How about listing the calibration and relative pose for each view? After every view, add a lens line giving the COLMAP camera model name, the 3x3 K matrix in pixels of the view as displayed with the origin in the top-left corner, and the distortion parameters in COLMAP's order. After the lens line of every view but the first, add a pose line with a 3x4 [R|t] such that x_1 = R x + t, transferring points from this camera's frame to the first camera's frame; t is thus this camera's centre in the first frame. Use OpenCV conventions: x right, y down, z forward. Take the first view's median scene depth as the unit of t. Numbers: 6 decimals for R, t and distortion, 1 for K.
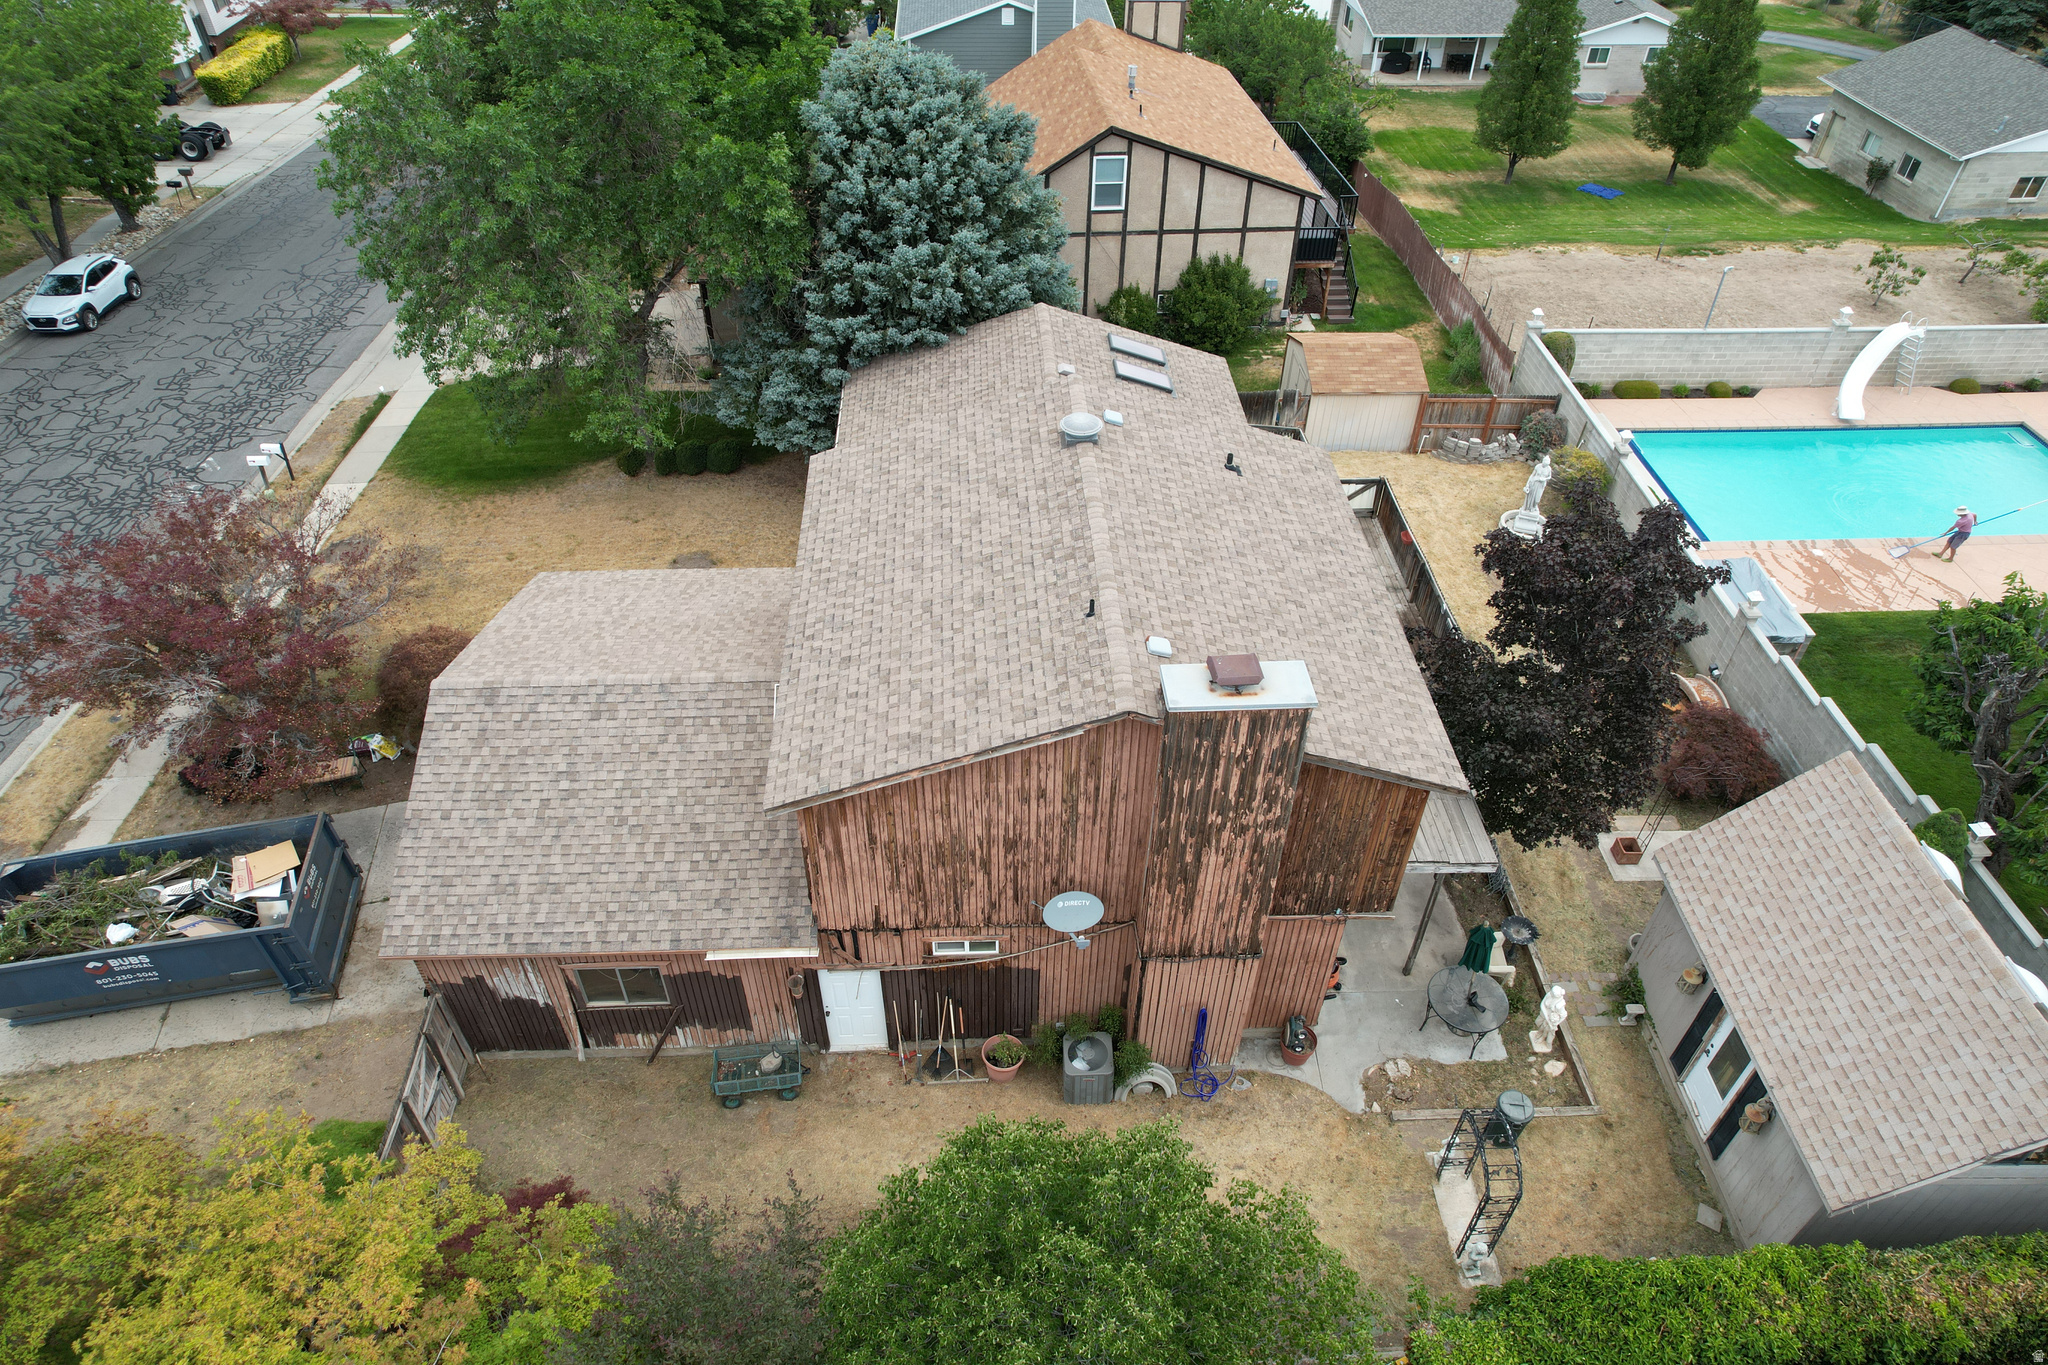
lens RADIAL K [[1300.4, 0, 1024.0], [0, 1300.4, 682.5], [0, 0, 1]] dist [-0.077600, 0.067518]
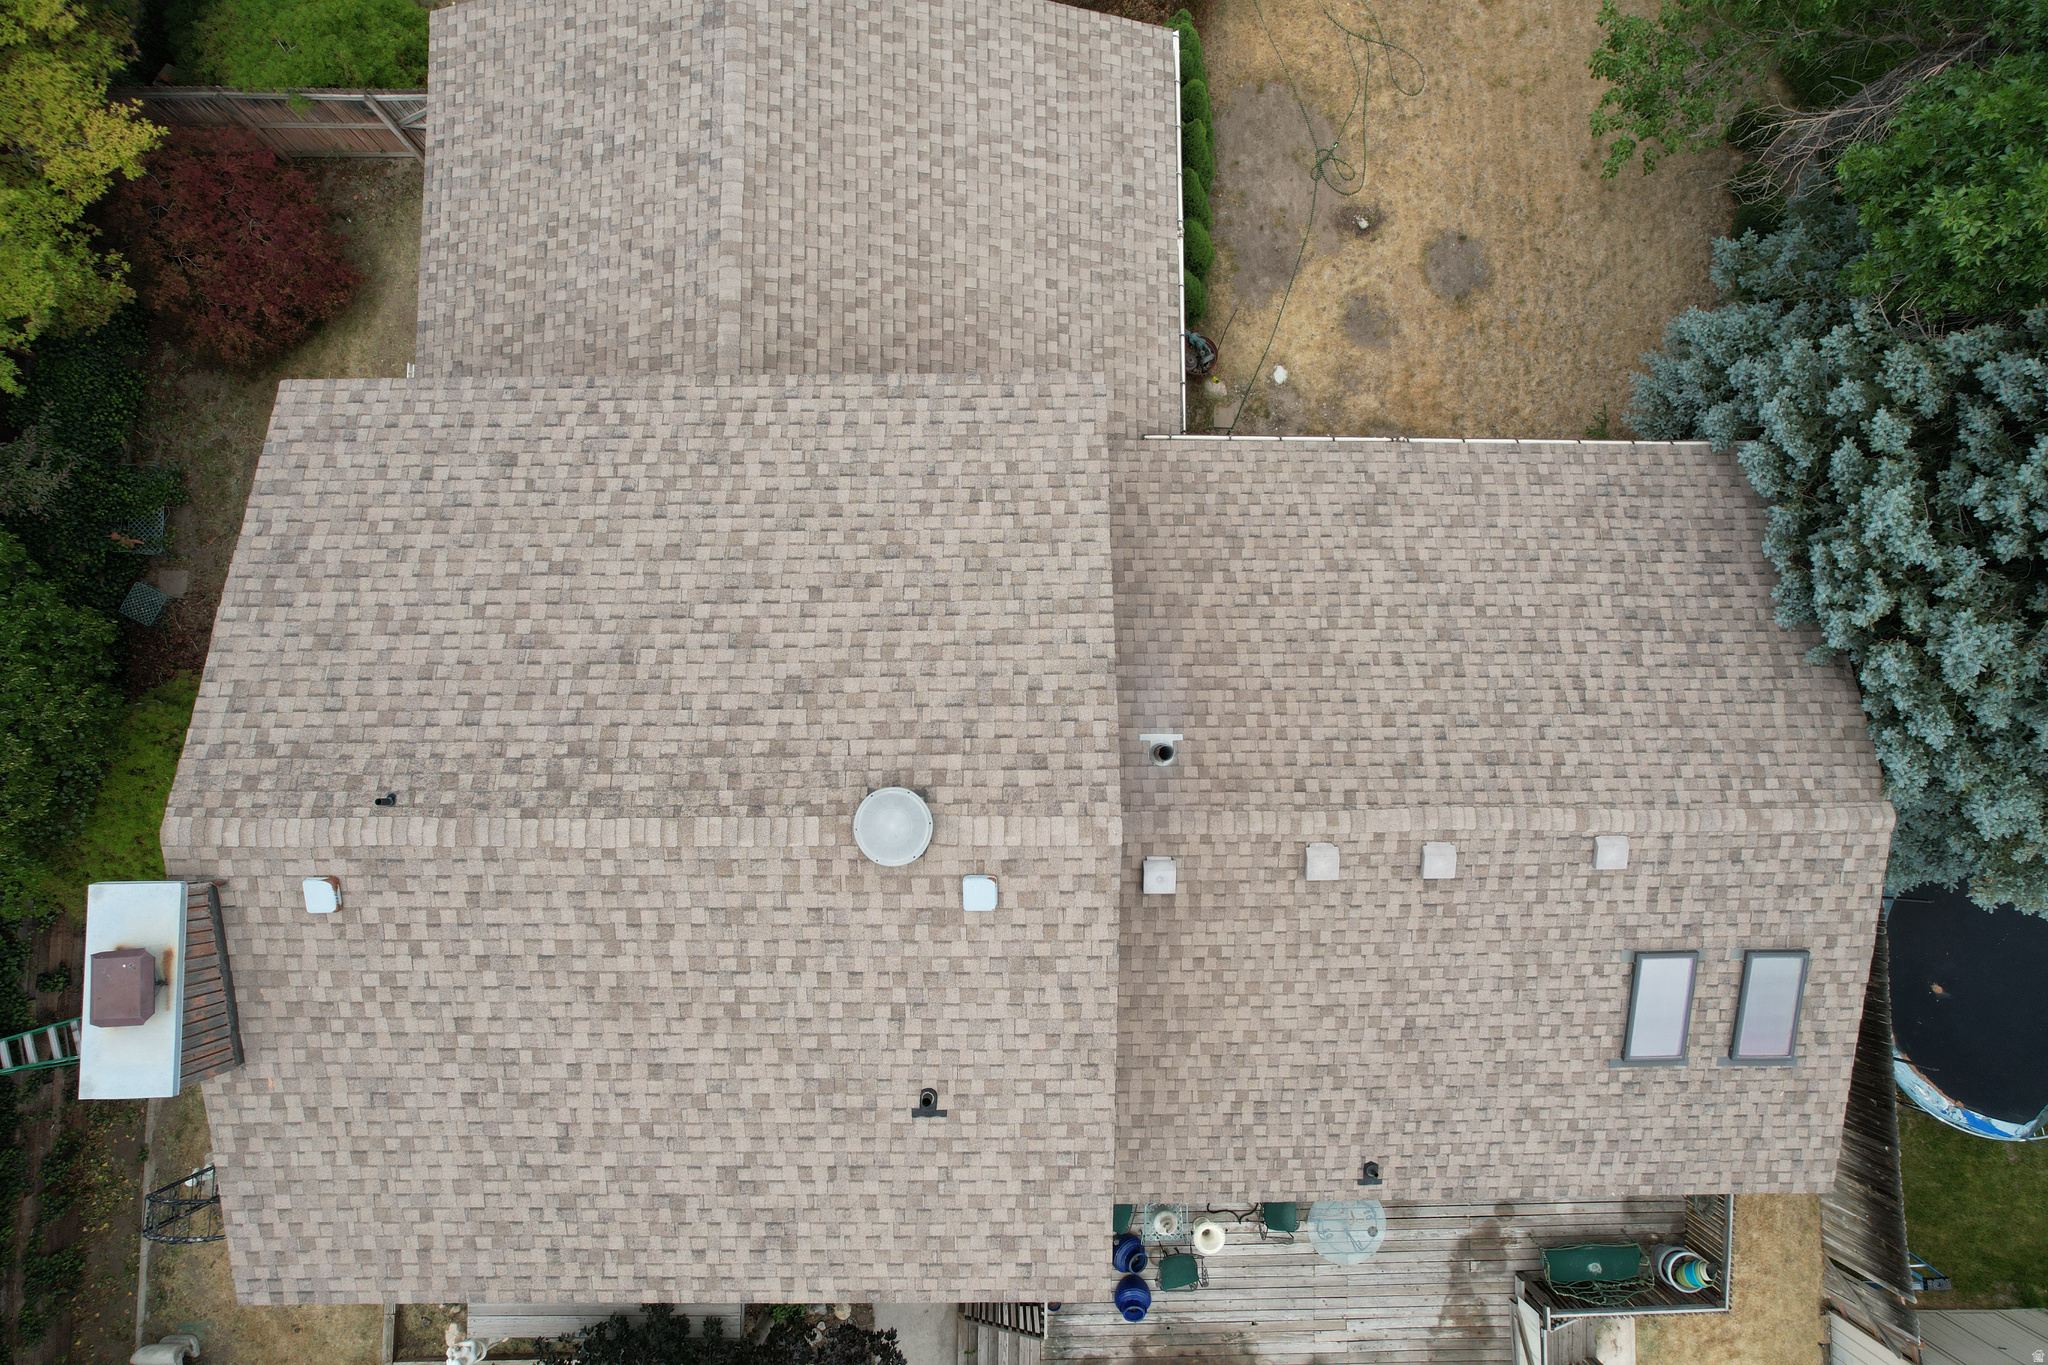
lens RADIAL K [[1300.4, 0, 1024.0], [0, 1300.4, 682.5], [0, 0, 1]] dist [-0.077600, 0.067518]
pose [[-0.044361, 0.994283, -0.097125, 0.036276], [-0.672660, 0.042152, 0.738750, -0.673994], [0.738621, 0.098104, 0.666944, 0.707385]]
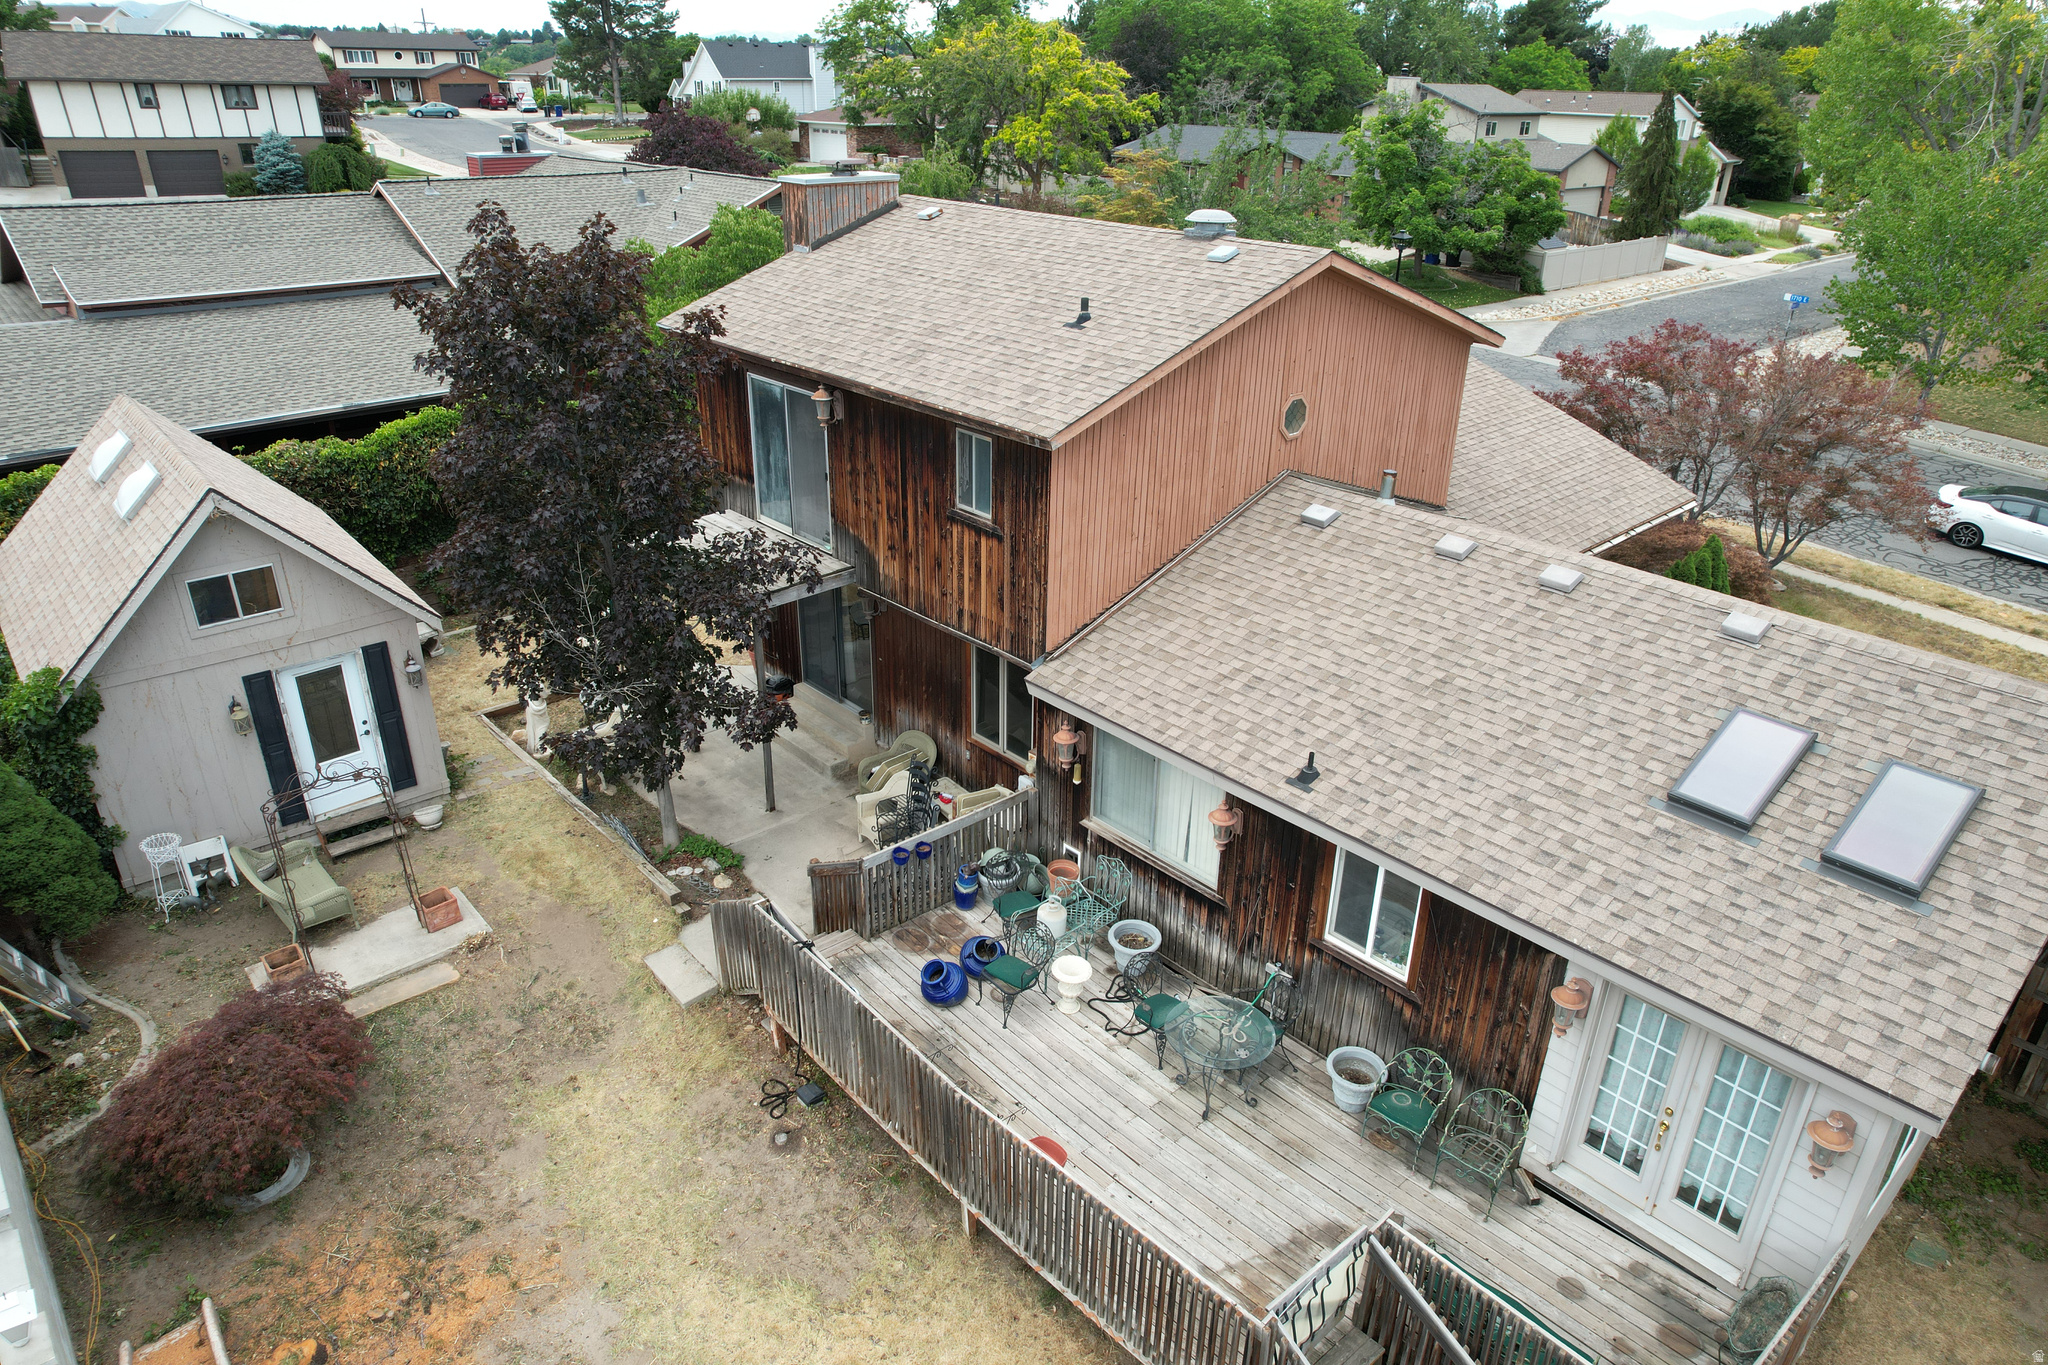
lens RADIAL K [[1300.4, 0, 1024.0], [0, 1300.4, 682.5], [0, 0, 1]] dist [-0.077600, 0.067518]
pose [[-0.773513, 0.254042, -0.580639, 0.705384], [-0.437905, 0.448069, 0.779406, -0.688343], [0.458168, 0.857145, -0.235341, 1.445342]]
